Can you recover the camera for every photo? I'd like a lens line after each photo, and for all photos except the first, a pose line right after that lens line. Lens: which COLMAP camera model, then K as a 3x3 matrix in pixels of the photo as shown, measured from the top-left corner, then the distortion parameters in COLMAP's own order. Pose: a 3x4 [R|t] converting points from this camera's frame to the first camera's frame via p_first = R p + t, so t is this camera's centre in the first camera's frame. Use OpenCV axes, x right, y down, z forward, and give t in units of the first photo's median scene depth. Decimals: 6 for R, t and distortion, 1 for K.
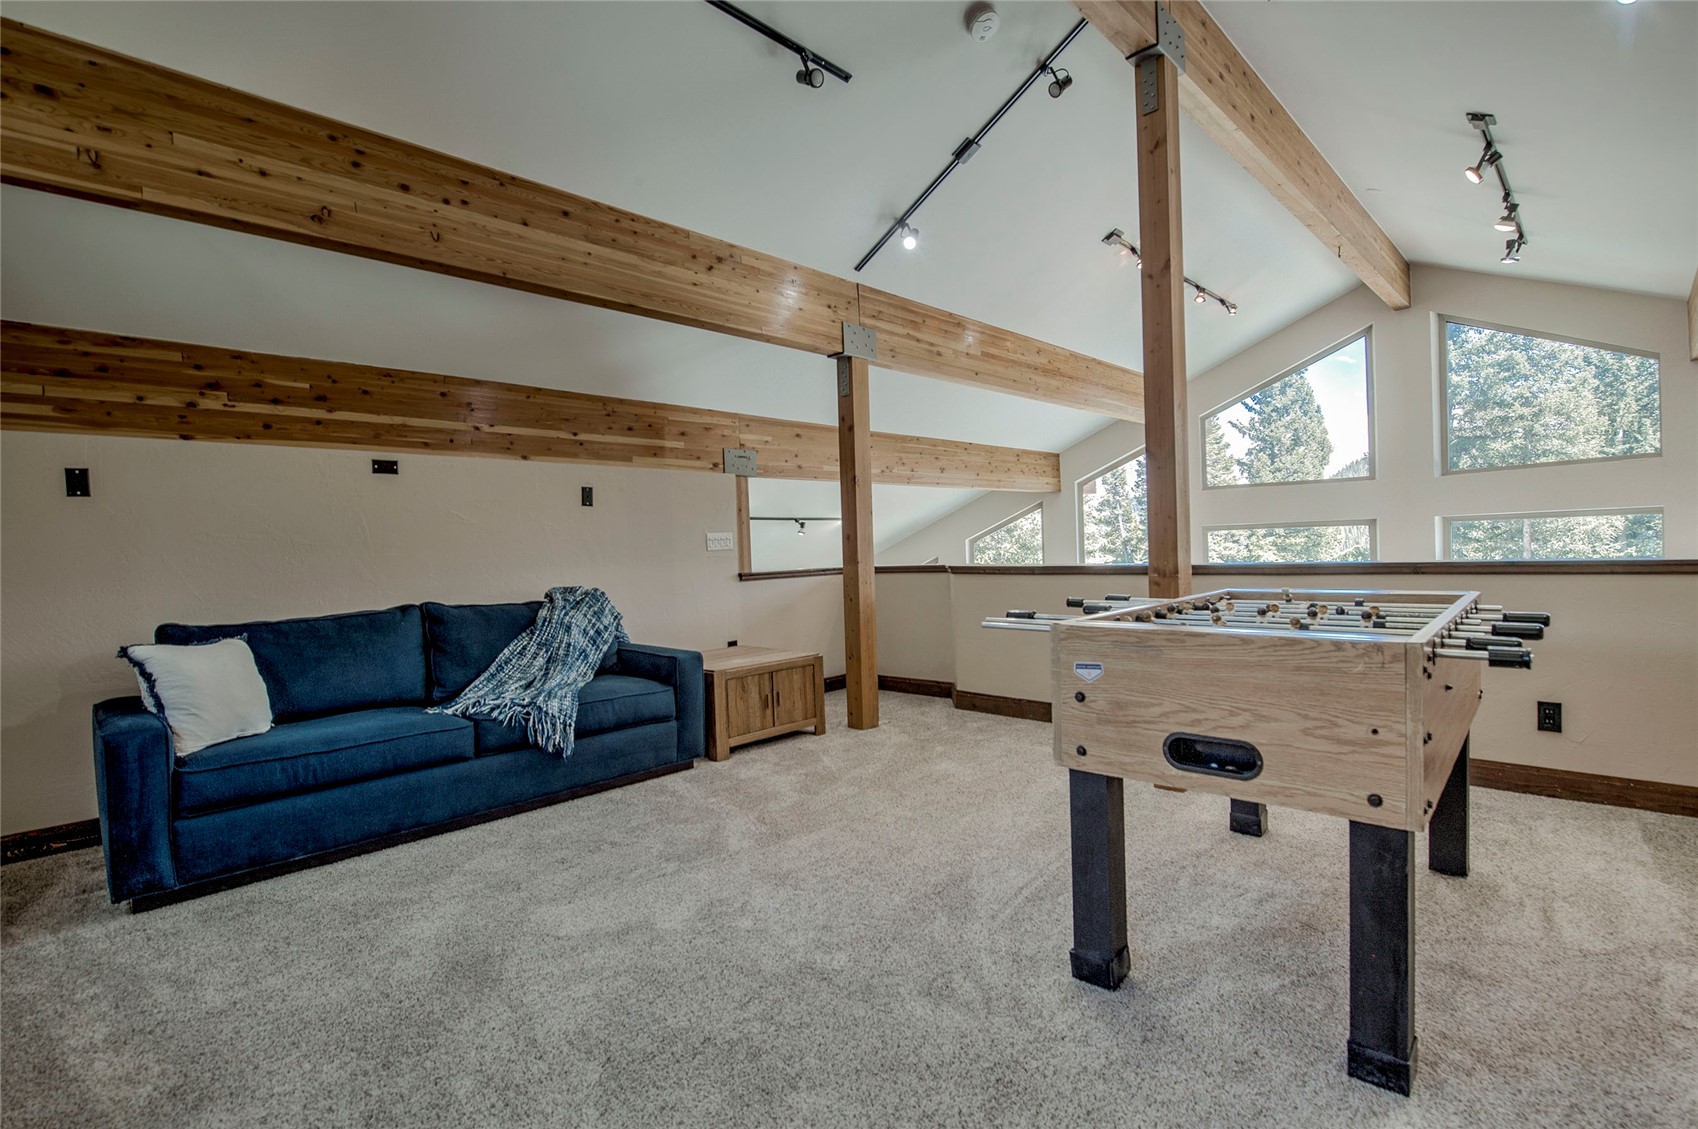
lens RADIAL K [[769.1, 0, 843.5], [0, 769.1, 561.7], [0, 0, 1]] dist [-0.003465, -0.000860]
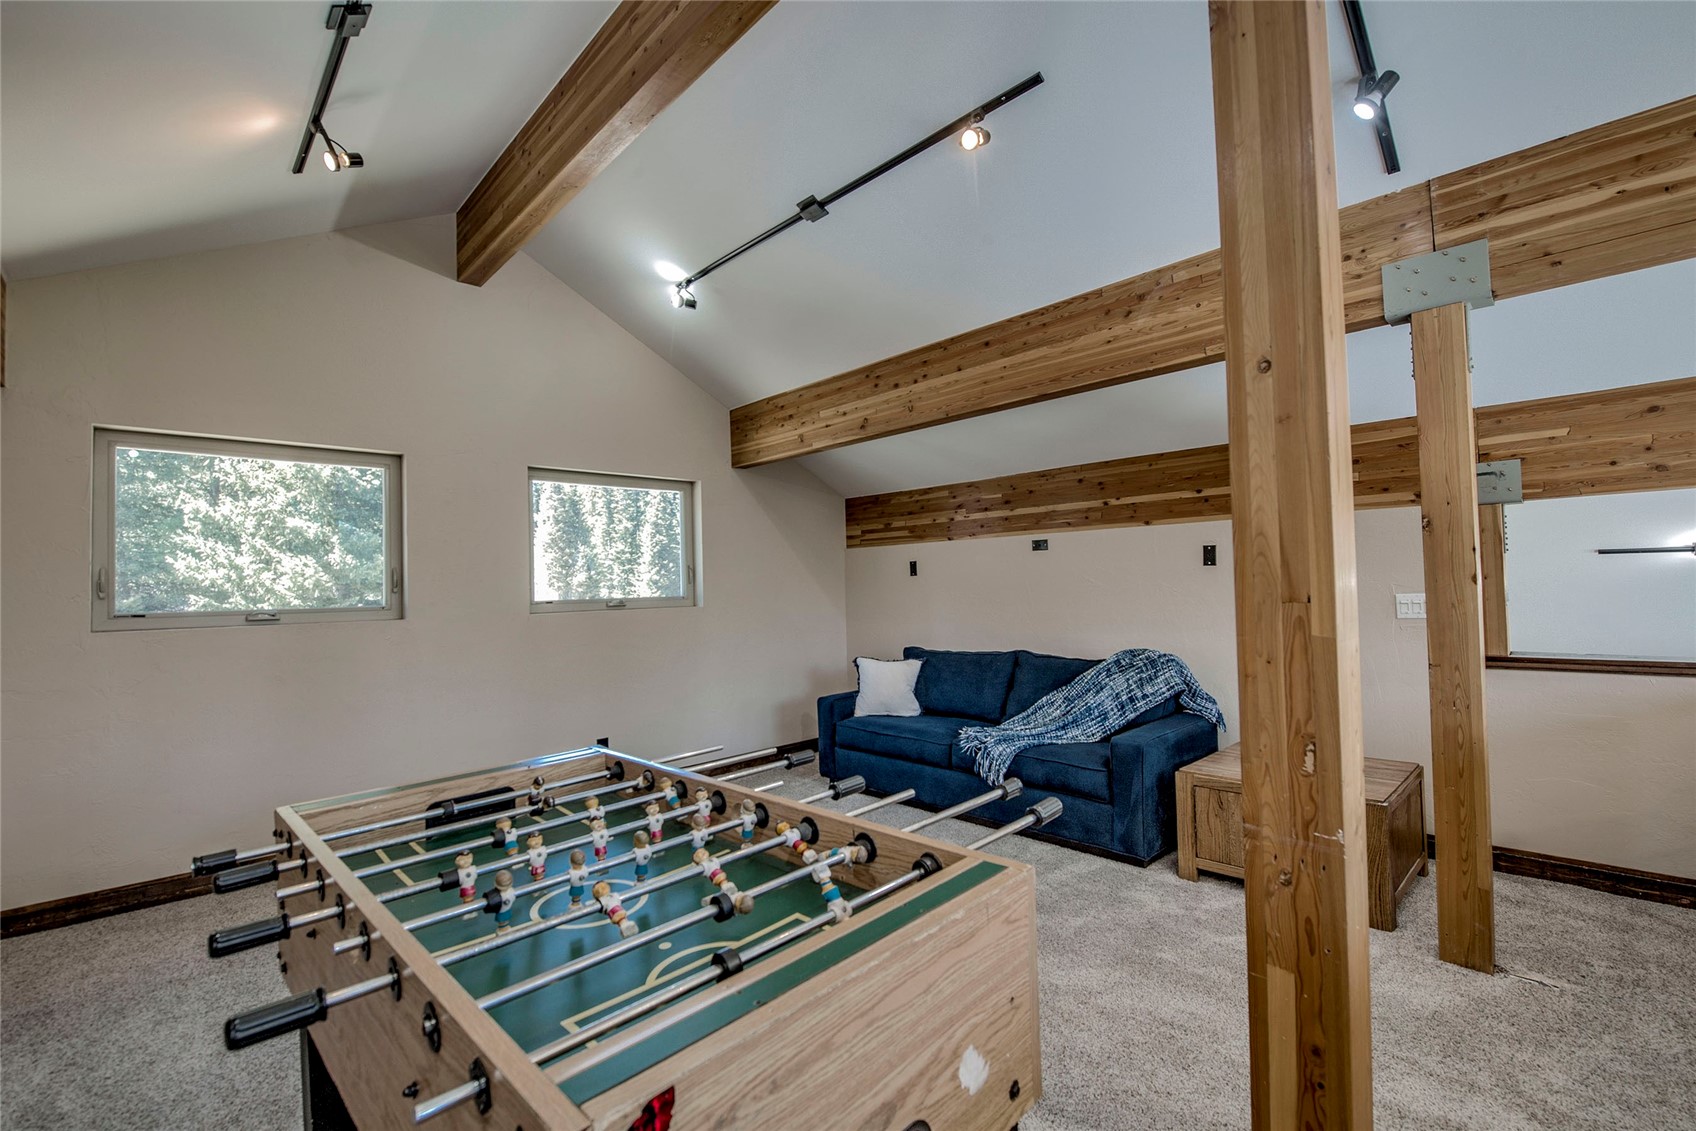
lens RADIAL K [[706.3, 0, 842.1], [0, 706.3, 570.6], [0, 0, 1]] dist [-0.003273, -0.000239]
pose [[0.004621, 0.008374, -0.999954, 0.668303], [0.009301, 0.999921, 0.008416, -0.097238], [0.999946, -0.009339, 0.004543, 0.683191]]
